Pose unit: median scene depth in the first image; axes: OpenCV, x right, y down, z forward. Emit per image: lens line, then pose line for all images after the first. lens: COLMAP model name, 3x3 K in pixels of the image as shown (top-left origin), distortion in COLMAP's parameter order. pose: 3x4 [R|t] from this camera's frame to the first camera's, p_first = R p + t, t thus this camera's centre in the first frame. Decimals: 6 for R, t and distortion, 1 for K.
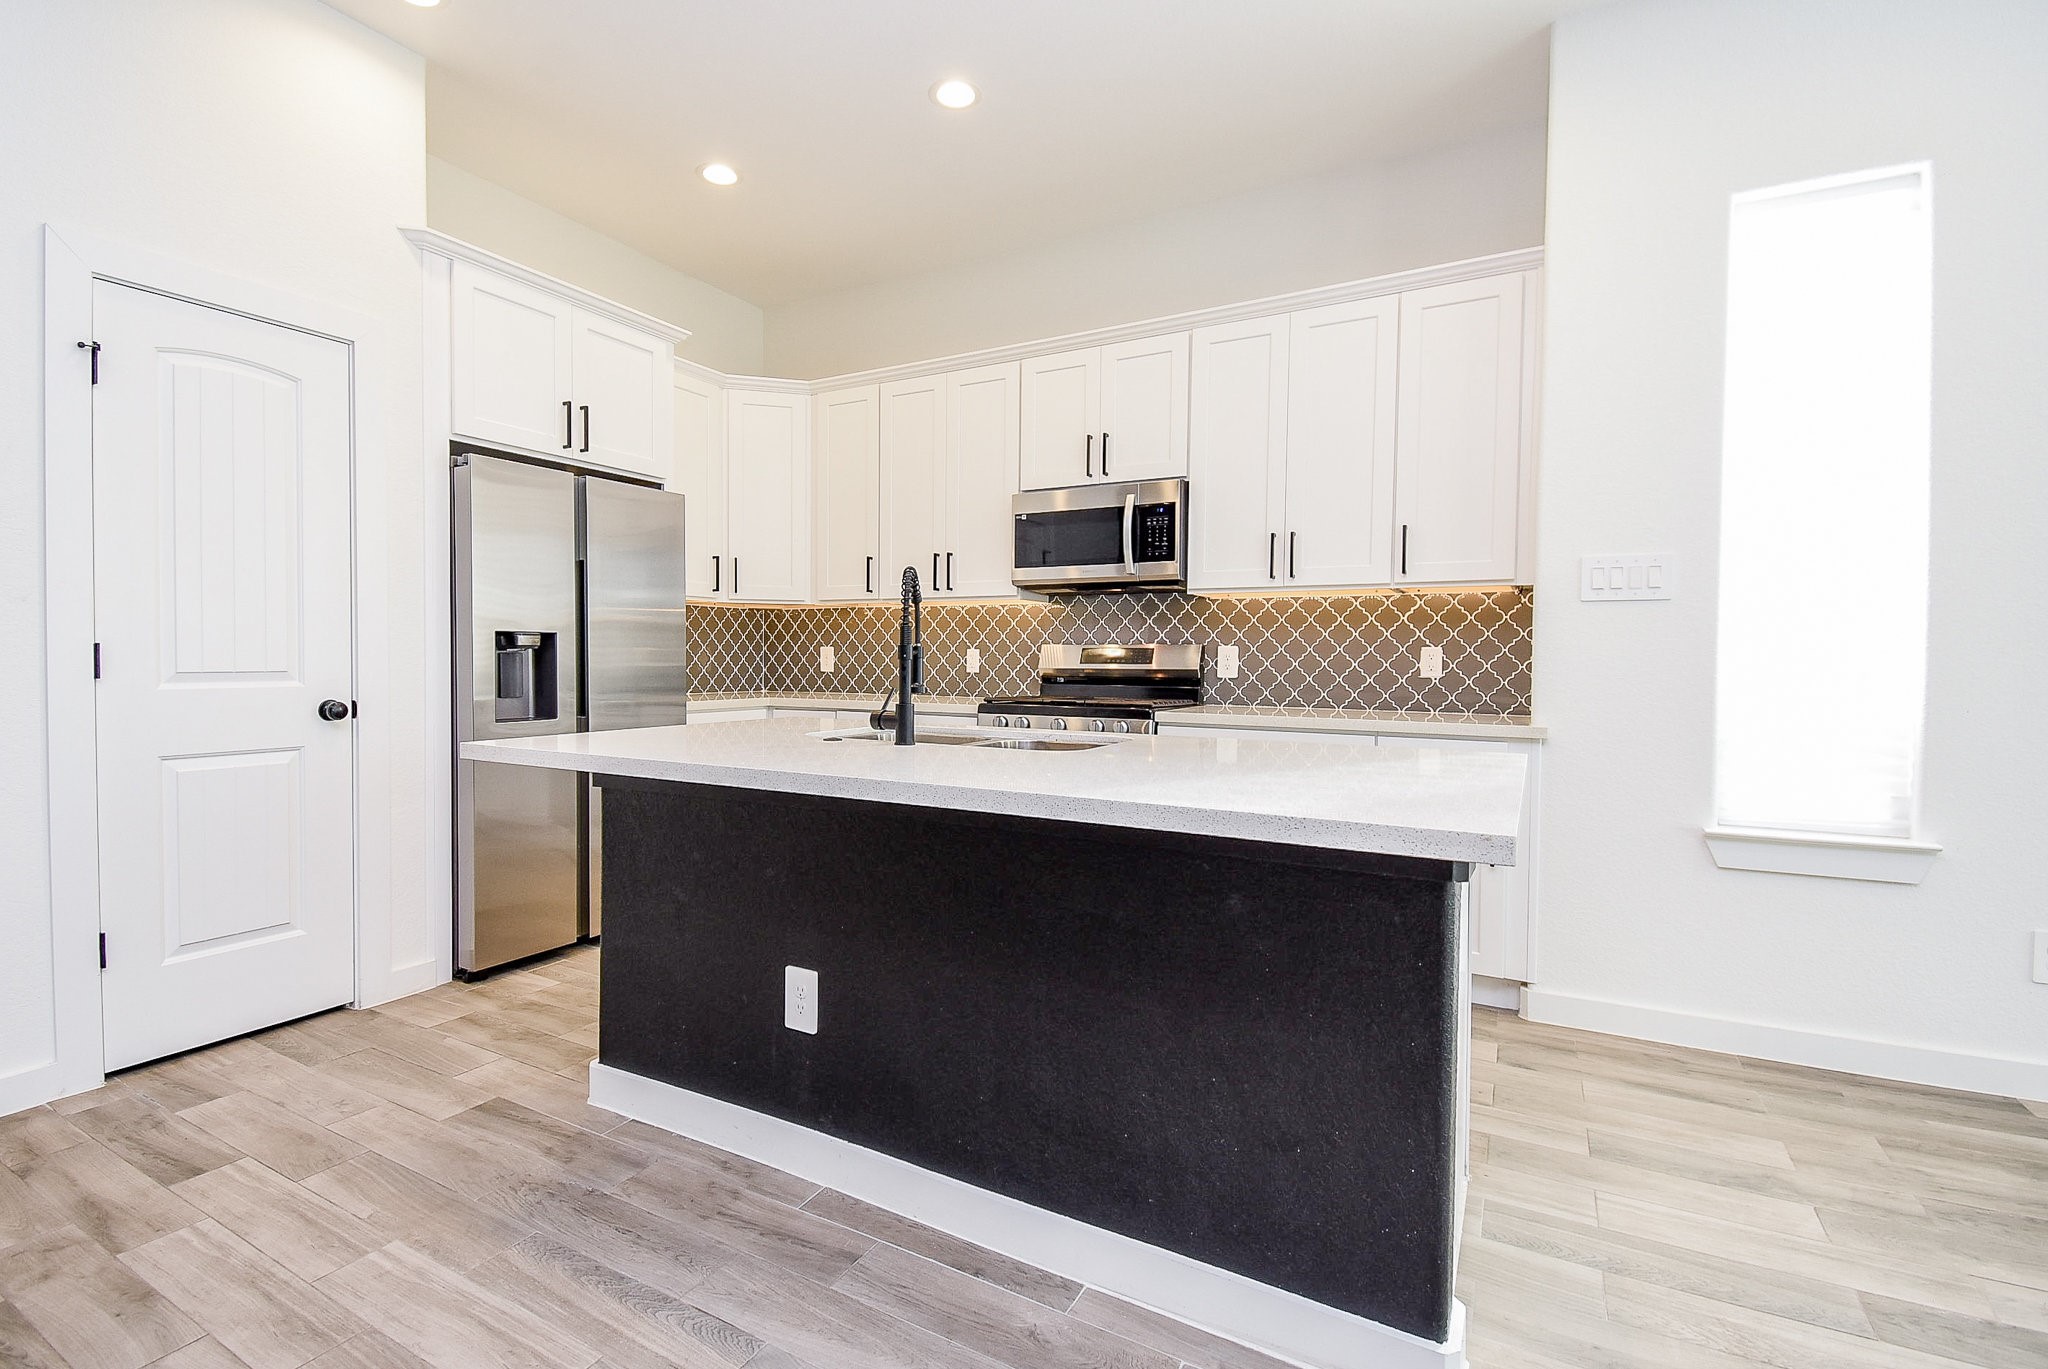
lens RADIAL K [[925.2, 0, 1018.7], [0, 925.2, 679.4], [0, 0, 1]] dist [-0.021066, -0.002706]
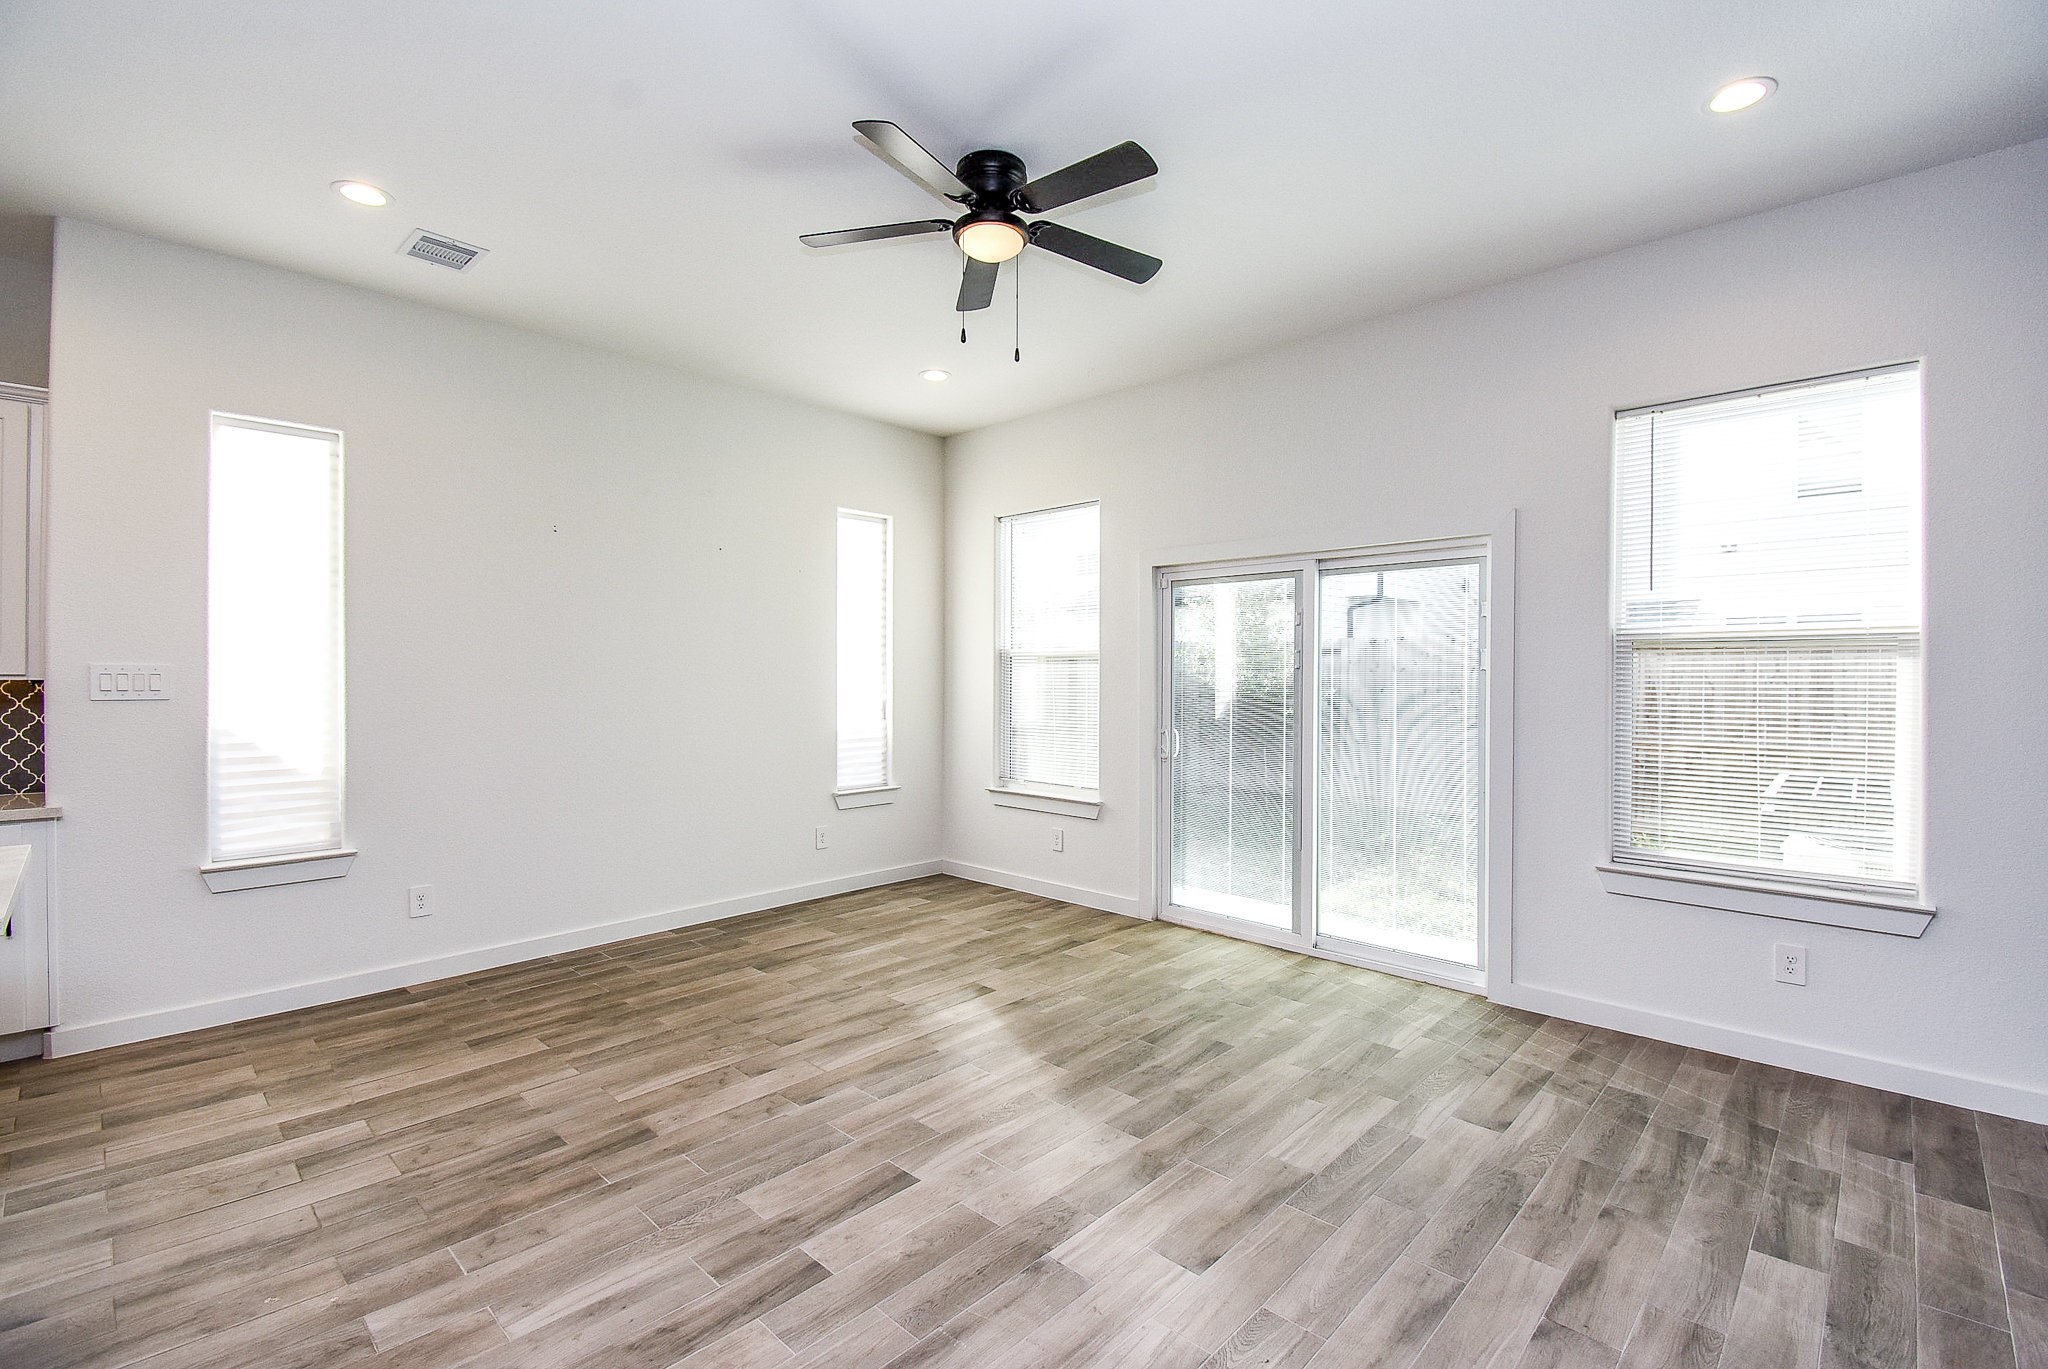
lens RADIAL K [[925.2, 0, 1021.6], [0, 925.2, 670.1], [0, 0, 1]] dist [-0.021066, -0.002706]
pose [[0.260112, -0.019641, 0.965379, -0.281698], [0.024641, 0.999603, 0.013698, -0.145073], [-0.965264, 0.020224, 0.260493, -0.652966]]
